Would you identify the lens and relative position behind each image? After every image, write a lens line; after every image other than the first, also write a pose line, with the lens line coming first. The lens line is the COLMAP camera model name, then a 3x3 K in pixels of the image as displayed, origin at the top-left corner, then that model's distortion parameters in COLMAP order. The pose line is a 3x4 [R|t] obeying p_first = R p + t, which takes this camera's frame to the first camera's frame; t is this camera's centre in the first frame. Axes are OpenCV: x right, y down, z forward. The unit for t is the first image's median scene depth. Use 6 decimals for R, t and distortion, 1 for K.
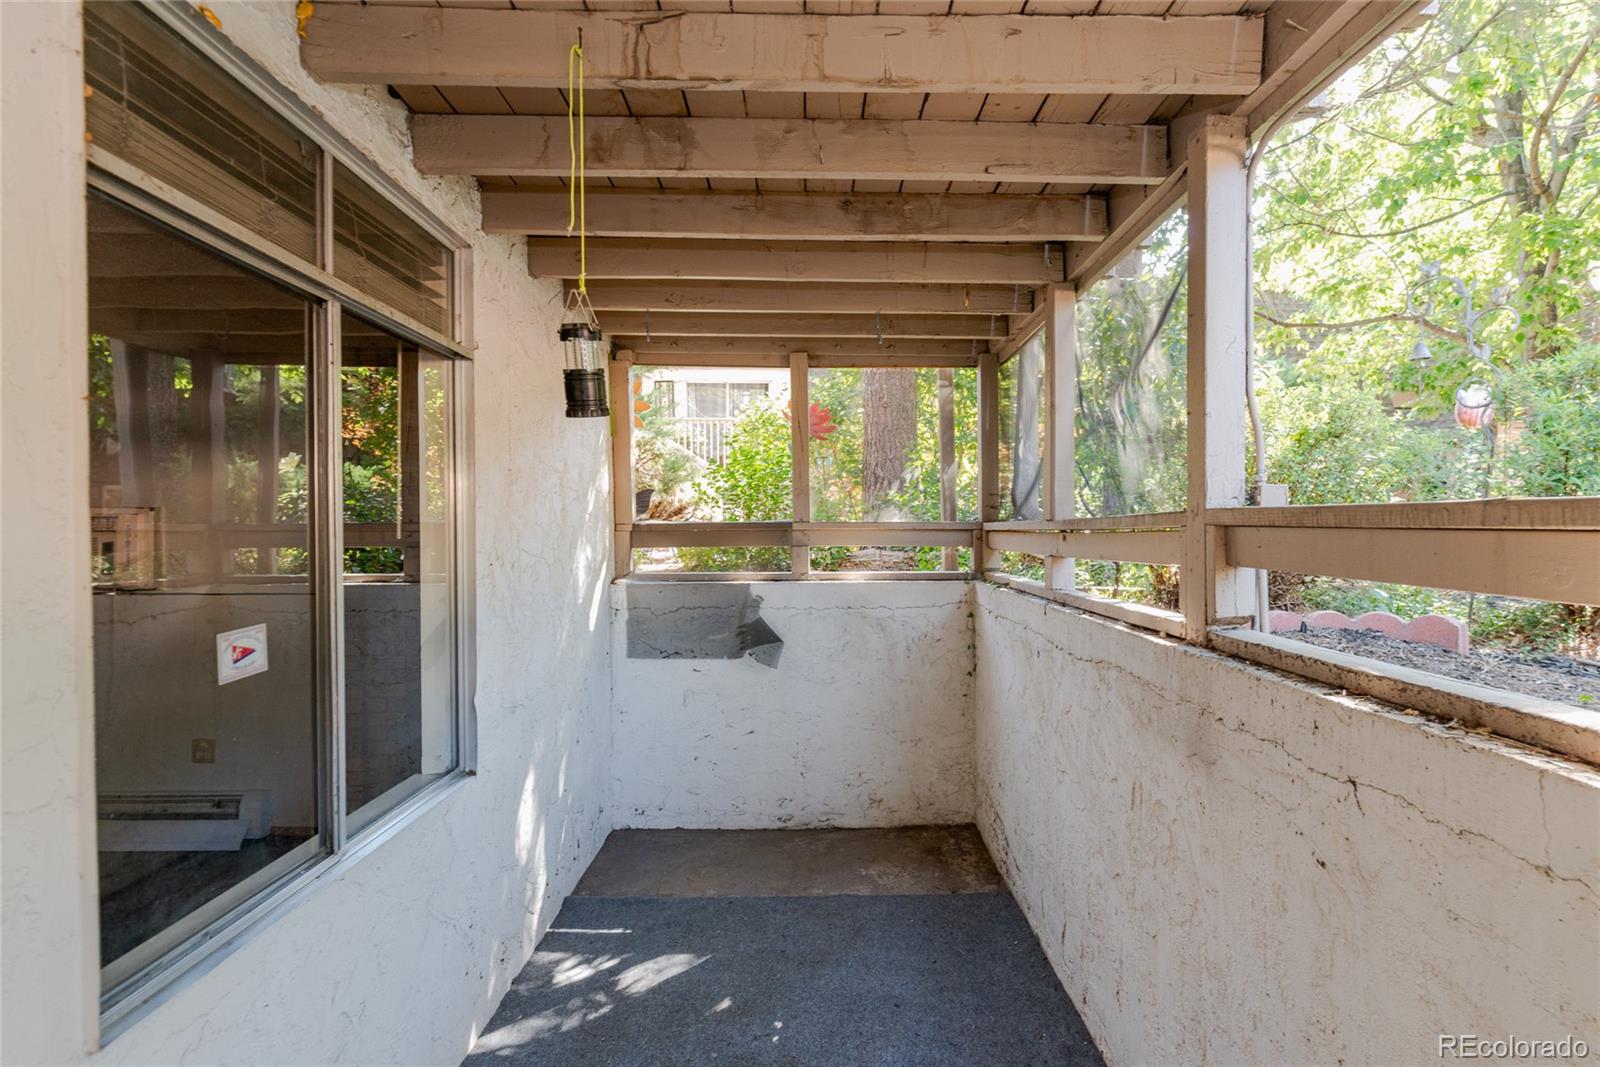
lens RADIAL K [[784.9, 0, 811.1], [0, 784.9, 536.8], [0, 0, 1]] dist [0.000436, -0.000021]
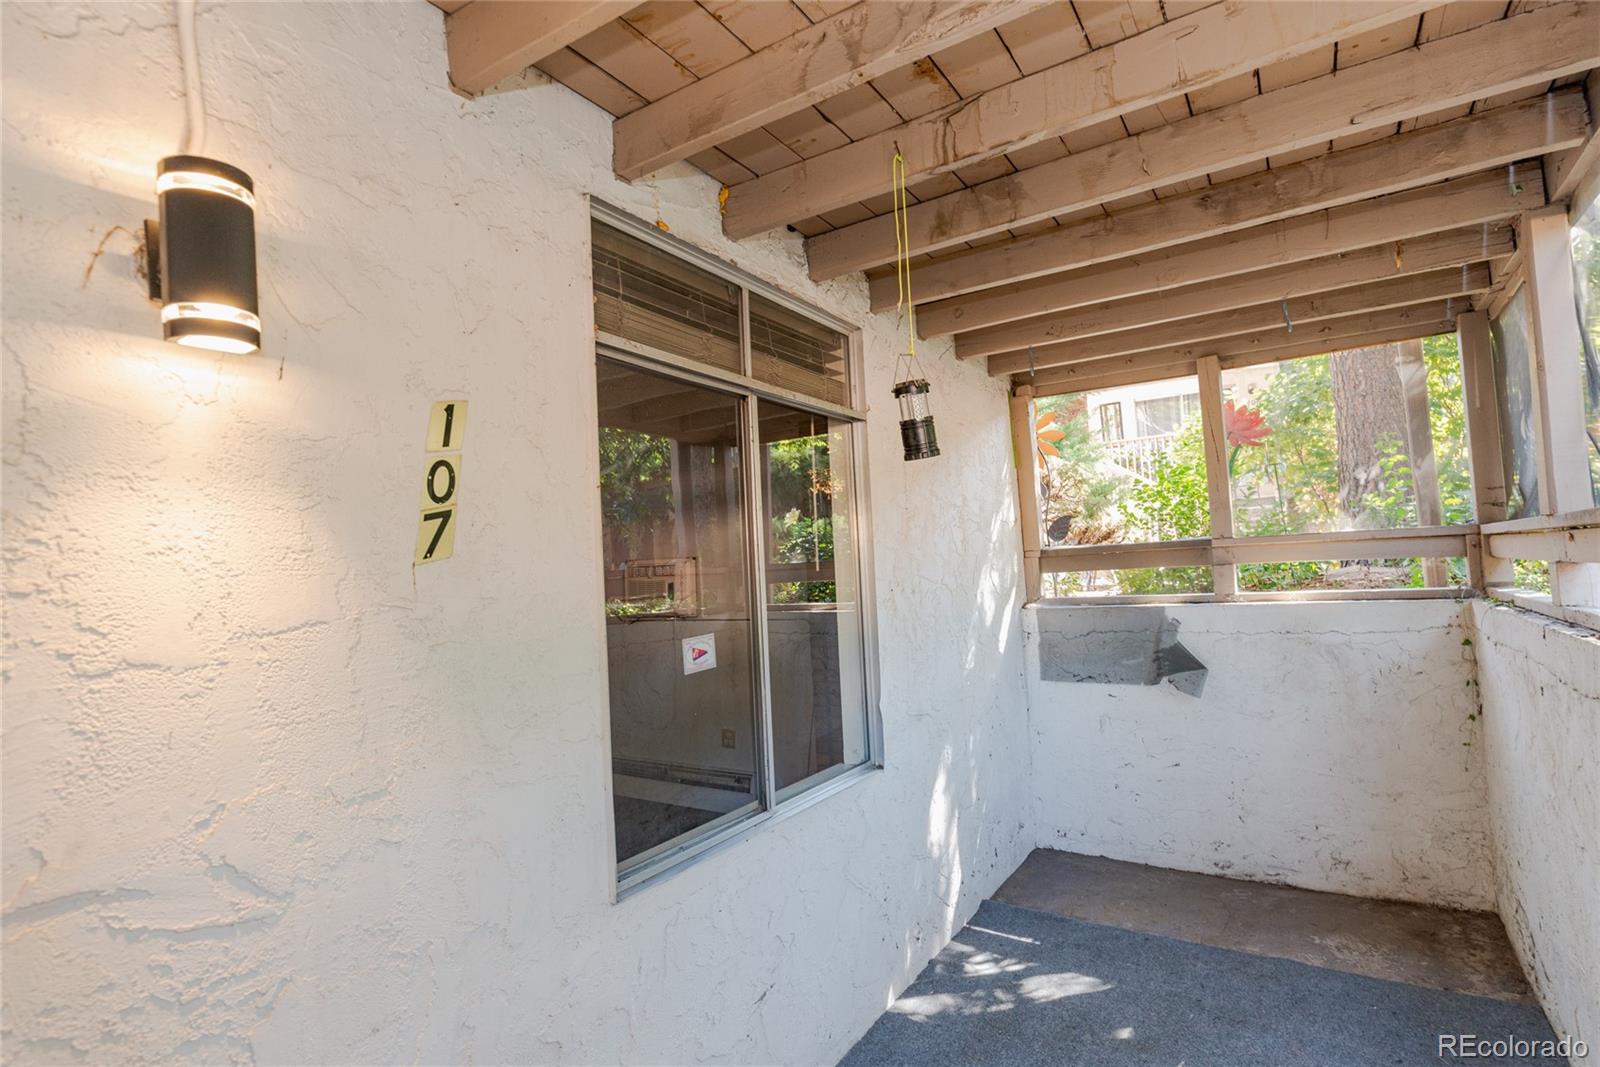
lens RADIAL K [[784.9, 0, 811.1], [0, 784.9, 536.8], [0, 0, 1]] dist [0.000436, -0.000021]
pose [[0.828137, -0.062964, -0.556978, 0.136014], [0.040189, 0.997783, -0.053042, 0.011754], [0.559083, 0.021542, 0.828832, -0.037345]]
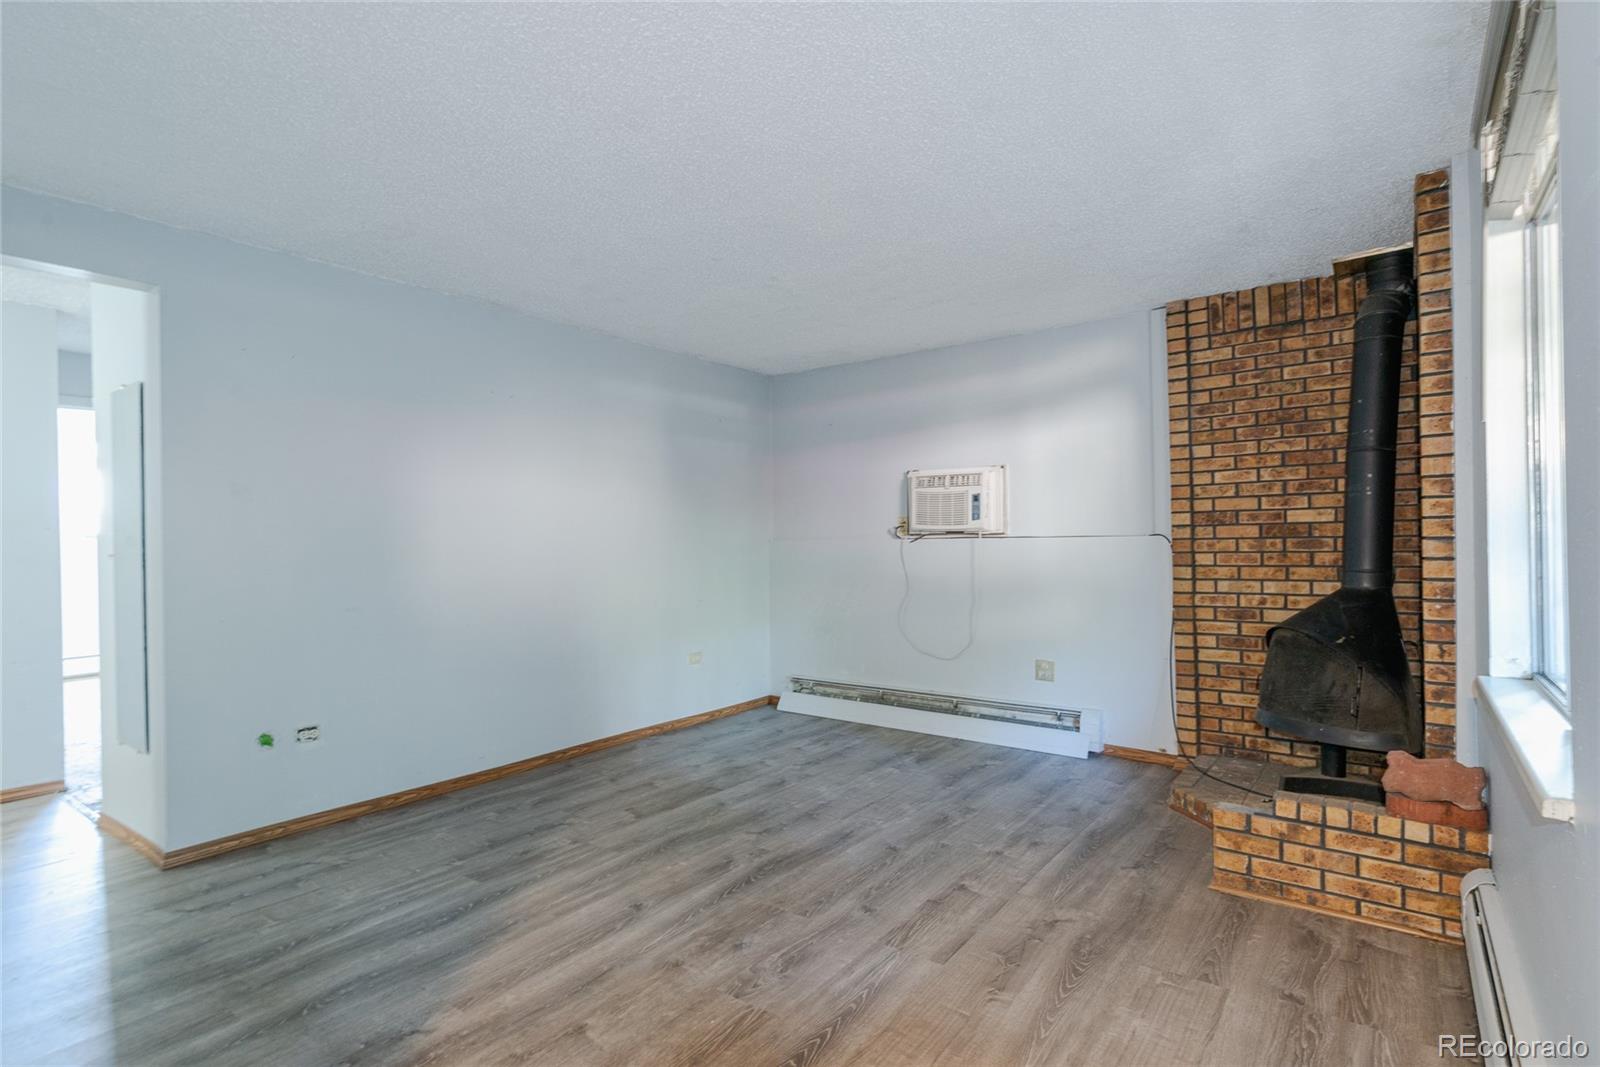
lens RADIAL K [[784.9, 0, 811.1], [0, 784.9, 536.8], [0, 0, 1]] dist [0.000436, -0.000021]
pose [[0.791855, -0.010127, -0.610625, -0.431869], [0.008089, 0.999949, -0.006095, 0.101103], [0.610656, -0.000113, 0.791896, -0.182802]]
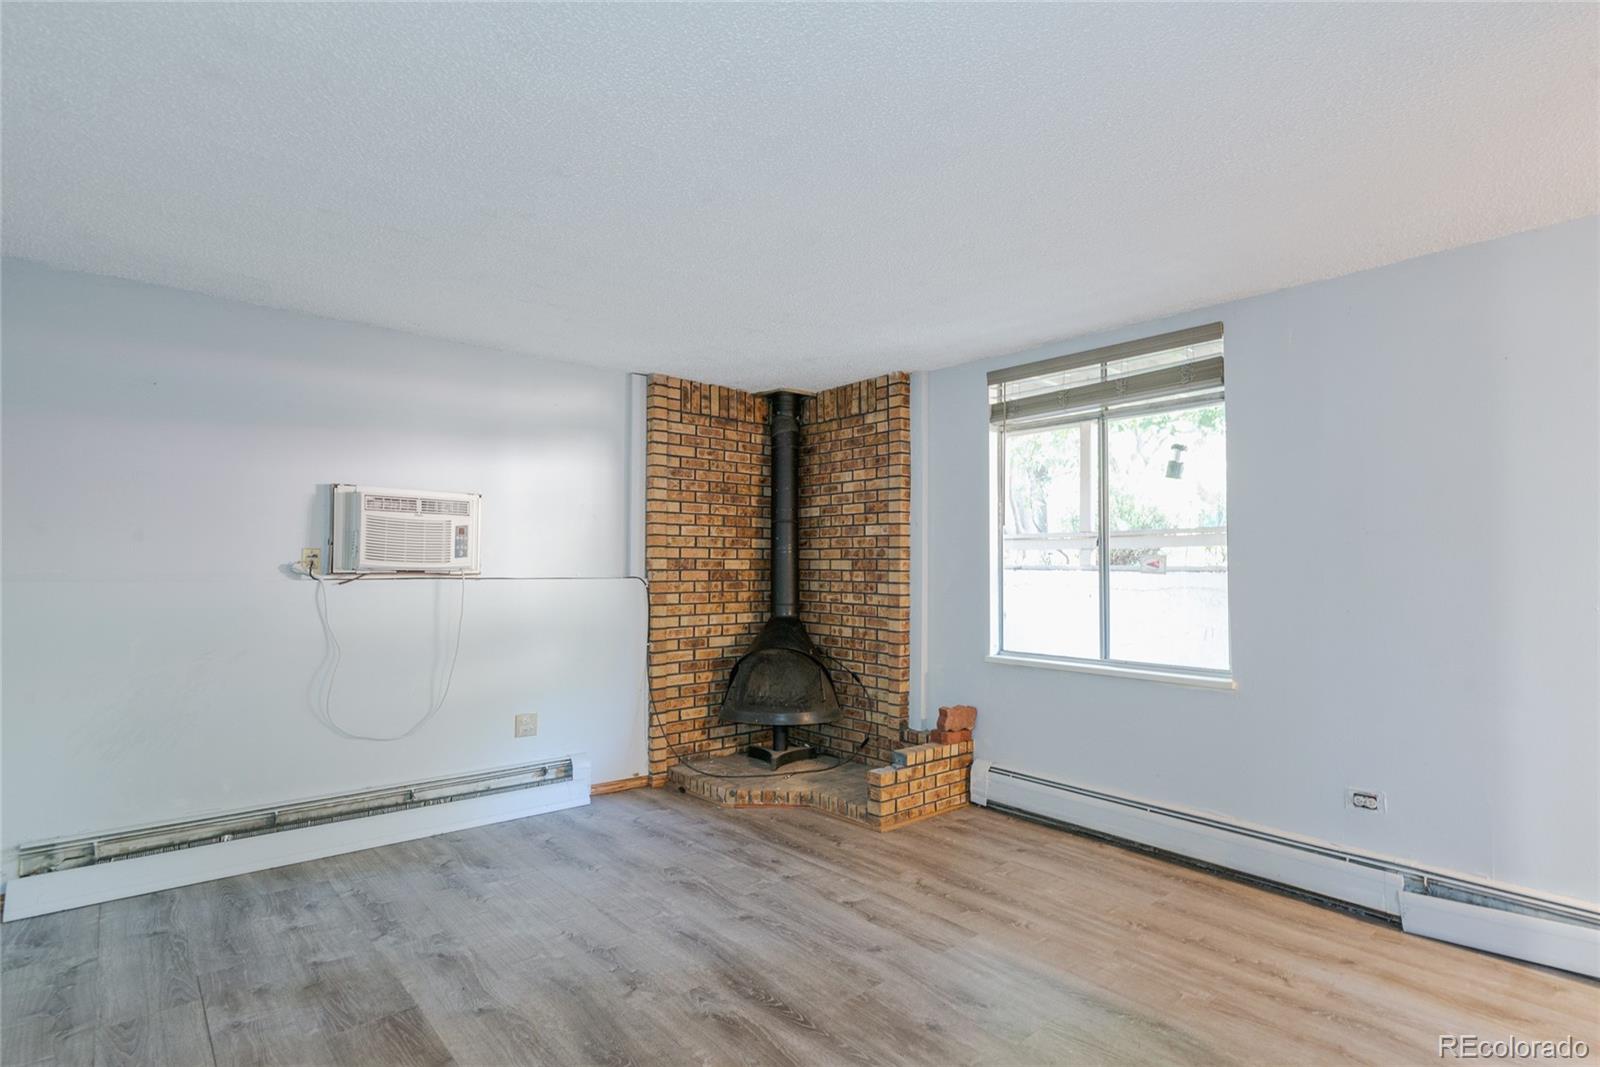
lens RADIAL K [[805.0, 0, 802.4], [0, 805.0, 535.8], [0, 0, 1]] dist [-0.000149, 0.000536]
pose [[0.756322, 0.032800, 0.653377, -1.576786], [-0.004426, 0.998976, -0.045027, 0.082023], [-0.654184, 0.031163, 0.755693, -0.107348]]
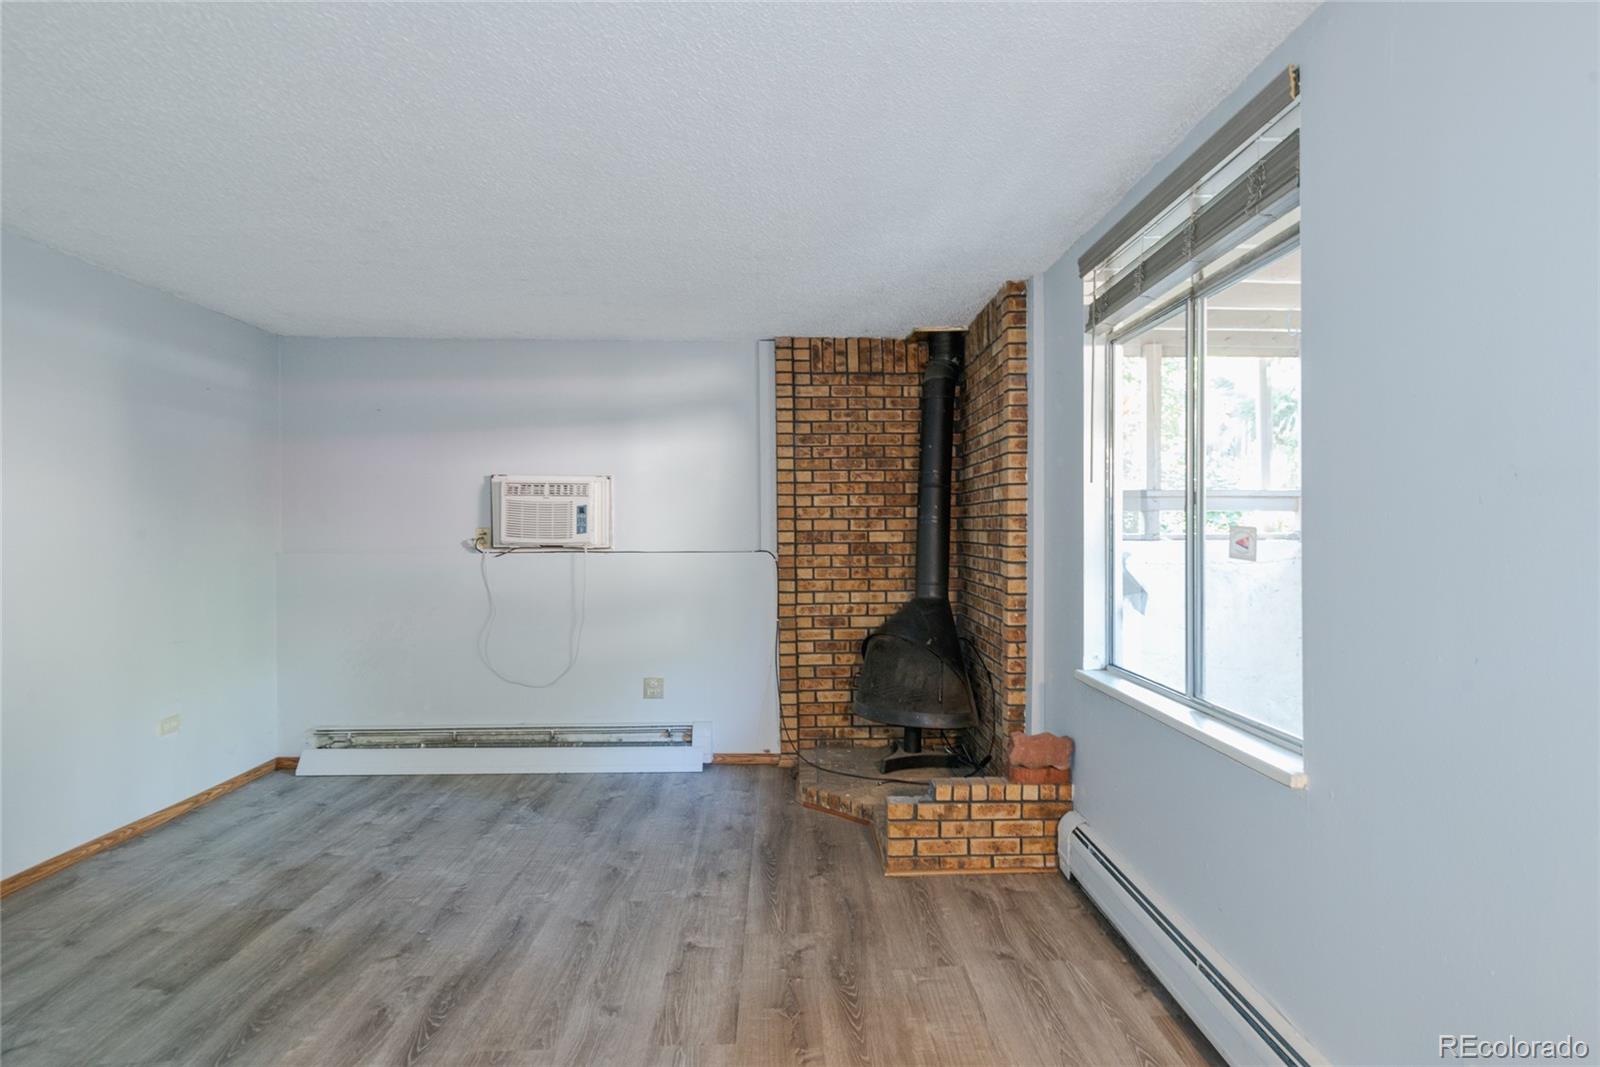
lens RADIAL K [[784.9, 0, 811.1], [0, 784.9, 536.8], [0, 0, 1]] dist [0.000436, -0.000021]
pose [[0.999709, -0.000978, 0.024116, -0.741028], [0.000844, 0.999984, 0.005577, 0.058395], [-0.024121, -0.005555, 0.999694, -0.200696]]
